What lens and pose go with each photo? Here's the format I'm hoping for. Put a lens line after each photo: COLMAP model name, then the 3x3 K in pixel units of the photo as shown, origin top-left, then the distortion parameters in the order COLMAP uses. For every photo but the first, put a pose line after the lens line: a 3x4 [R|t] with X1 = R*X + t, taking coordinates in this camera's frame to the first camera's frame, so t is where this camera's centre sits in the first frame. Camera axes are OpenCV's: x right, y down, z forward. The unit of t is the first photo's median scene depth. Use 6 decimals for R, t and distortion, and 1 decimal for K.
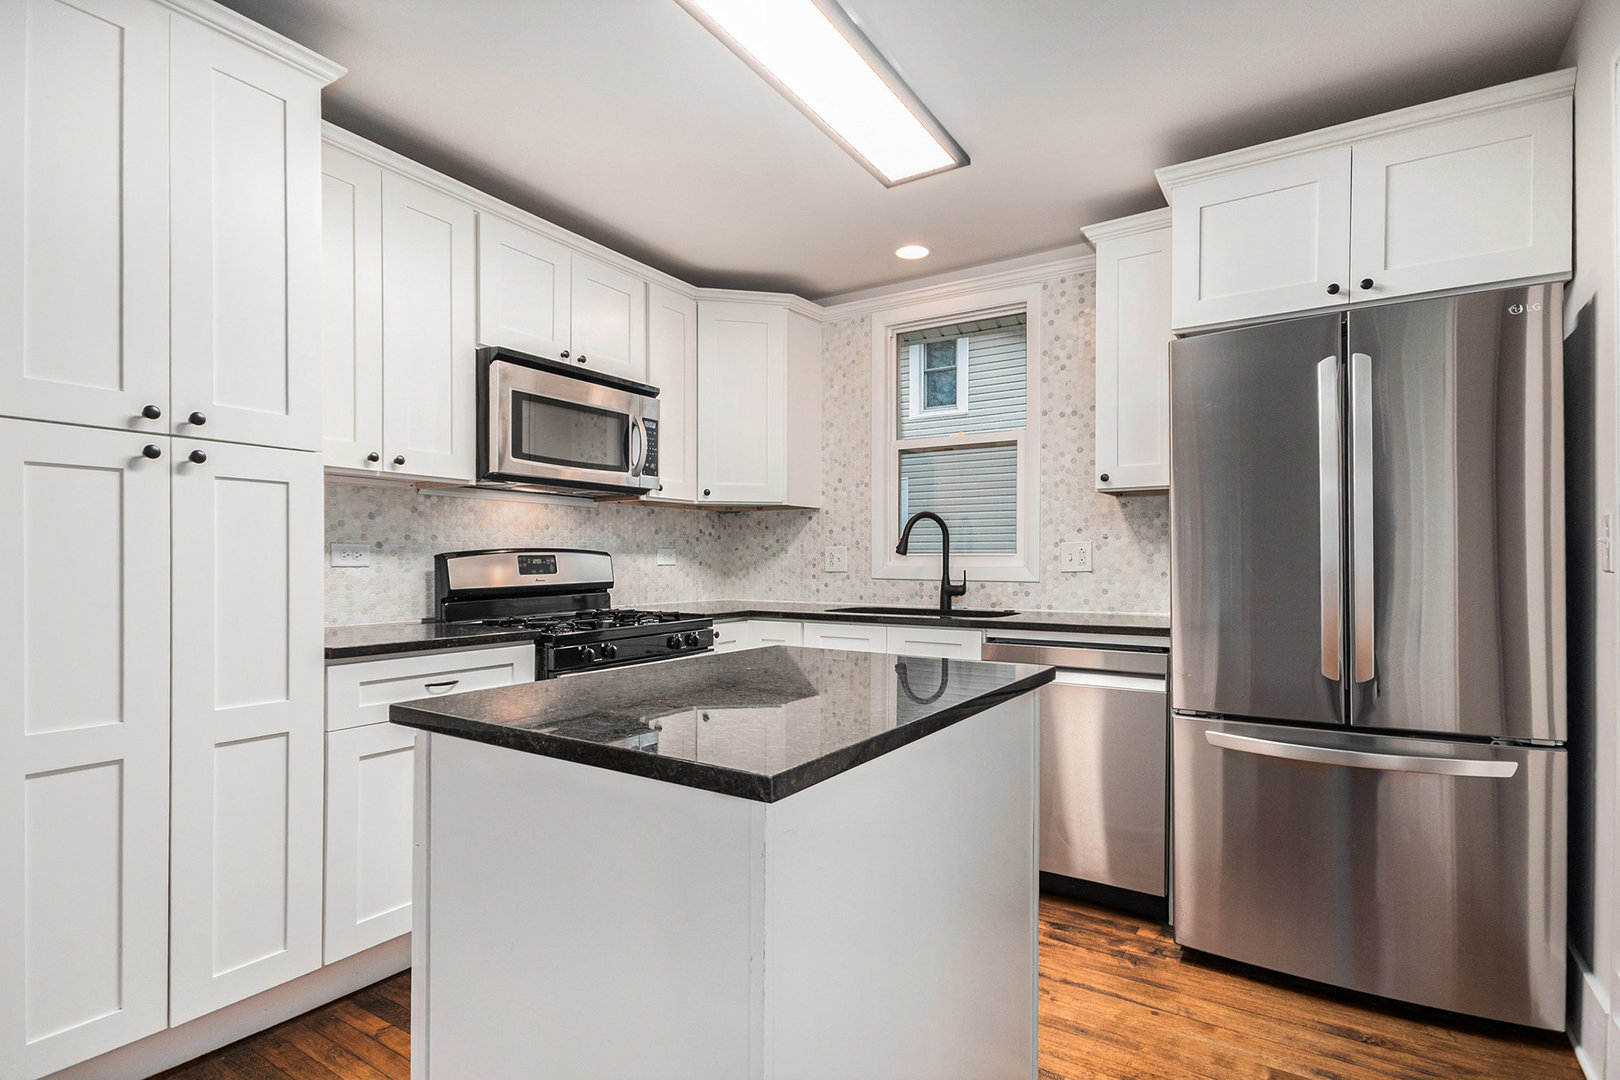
lens RADIAL K [[779.6, 0, 808.5], [0, 779.6, 581.5], [0, 0, 1]] dist [-0.002849, -0.000589]
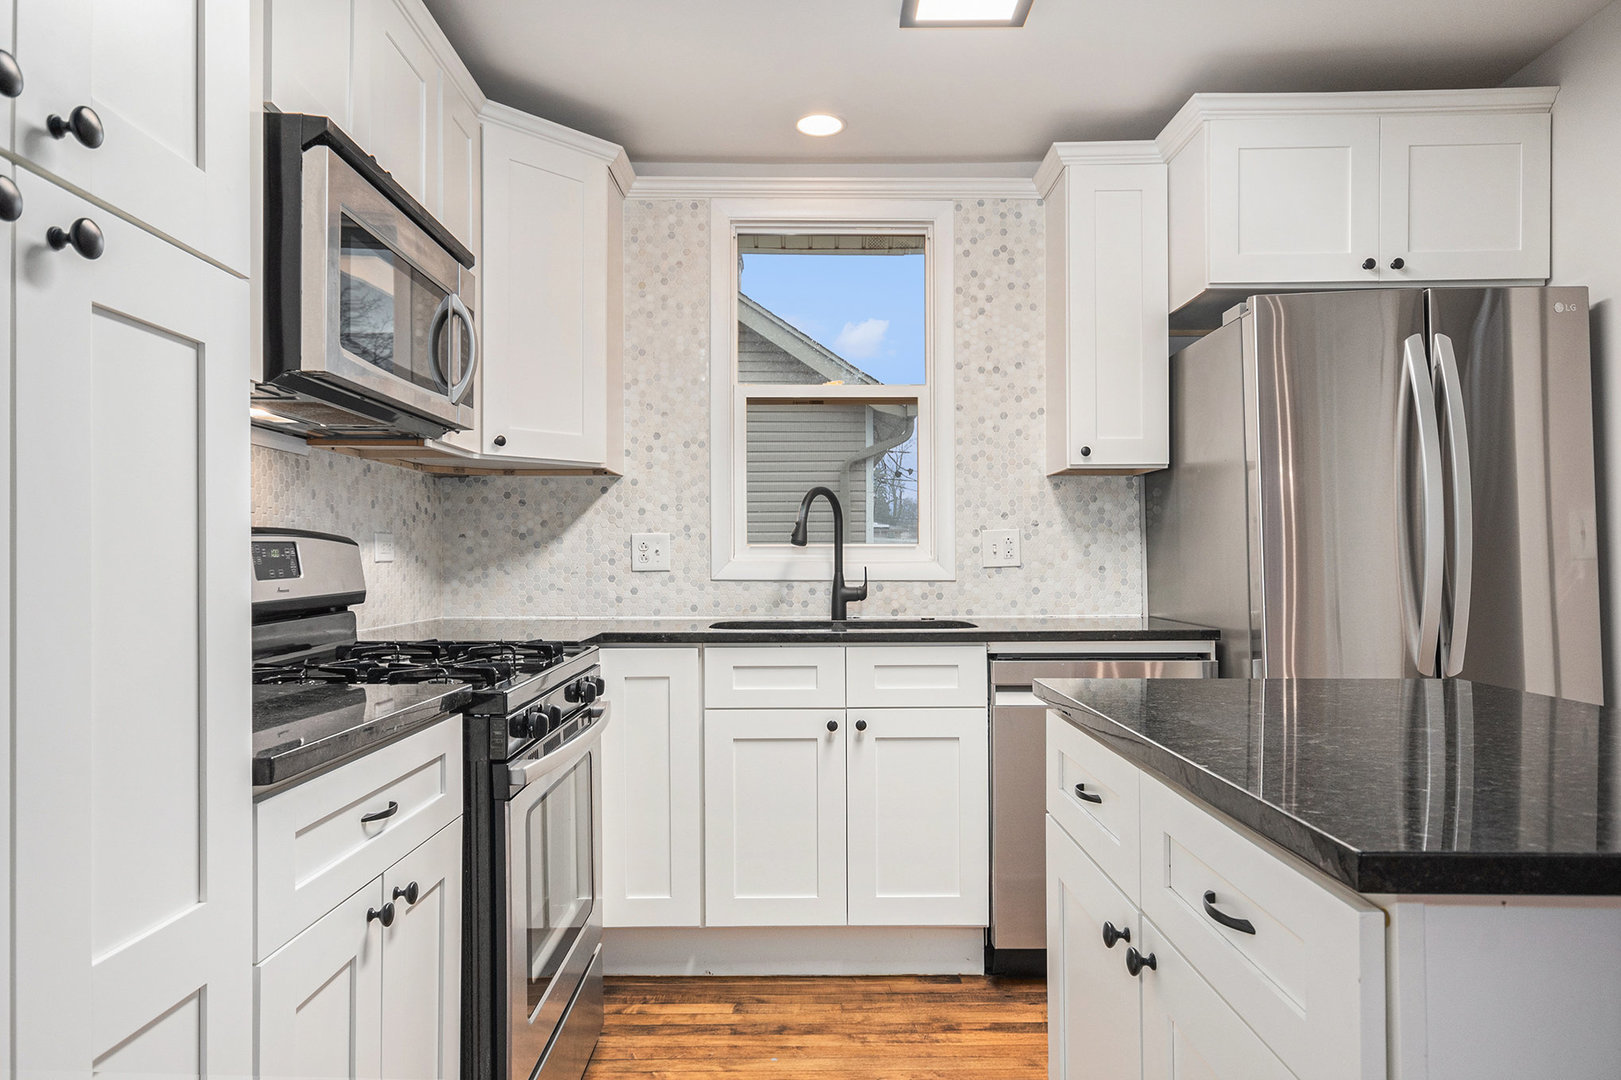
lens RADIAL K [[1014.5, 0, 801.9], [0, 1014.5, 562.4], [0, 0, 1]] dist [0.005645, 0.009642]
pose [[0.839455, -0.004918, 0.543407, -0.381471], [0.017998, 0.999662, -0.018756, -0.001040], [-0.543131, 0.025525, 0.839260, 0.225225]]
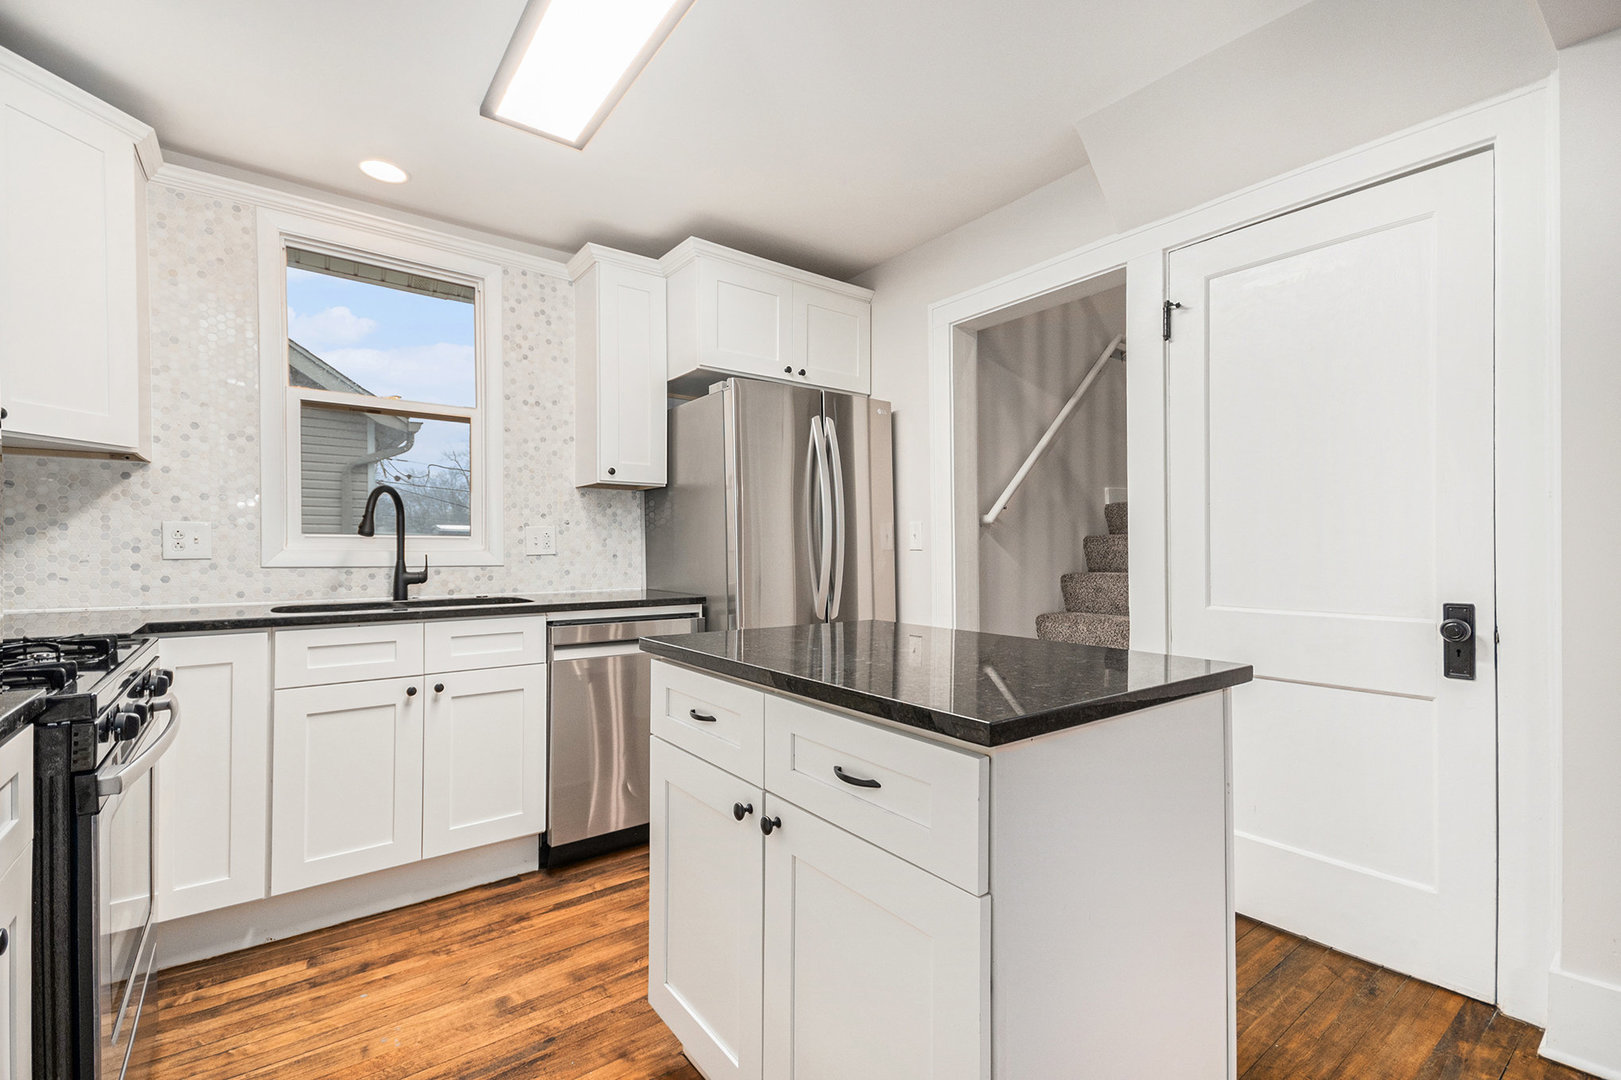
lens RADIAL K [[712.7, 0, 817.4], [0, 712.7, 550.9], [0, 0, 1]] dist [-0.001285, -0.005155]
pose [[0.318900, -0.001387, 0.947787, -0.429205], [0.023755, 0.999696, -0.006529, -0.002625], [-0.947491, 0.024597, 0.318836, 0.328515]]
